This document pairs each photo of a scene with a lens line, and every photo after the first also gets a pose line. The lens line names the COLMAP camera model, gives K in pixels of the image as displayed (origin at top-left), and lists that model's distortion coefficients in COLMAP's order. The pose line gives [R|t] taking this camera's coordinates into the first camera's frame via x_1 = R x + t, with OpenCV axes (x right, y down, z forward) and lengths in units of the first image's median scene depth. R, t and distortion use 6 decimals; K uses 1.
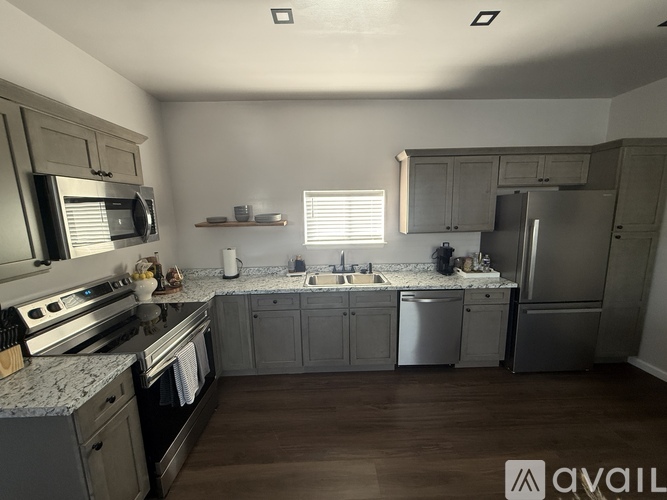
lens RADIAL K [[266.8, 0, 333.5], [0, 266.8, 250.0], [0, 0, 1]] dist [-0.002274, -0.000346]
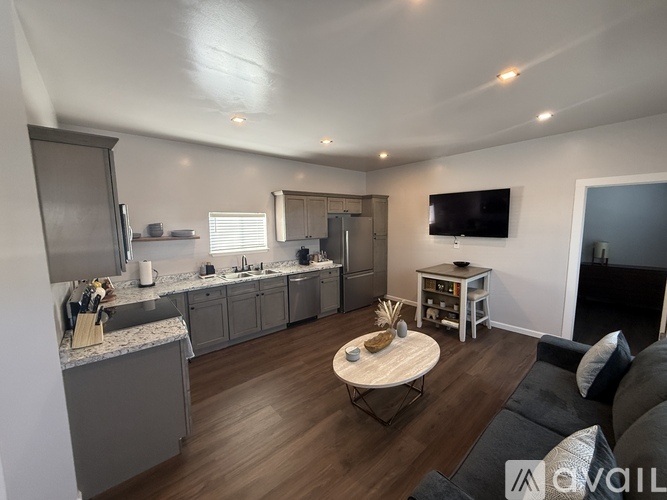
lens RADIAL K [[266.8, 0, 333.5], [0, 266.8, 250.0], [0, 0, 1]] dist [-0.002274, -0.000346]
pose [[0.773576, -0.059526, 0.630902, -0.515642], [0.100452, 0.994509, -0.029335, 0.068146], [-0.625692, 0.086068, 0.775308, -0.420536]]
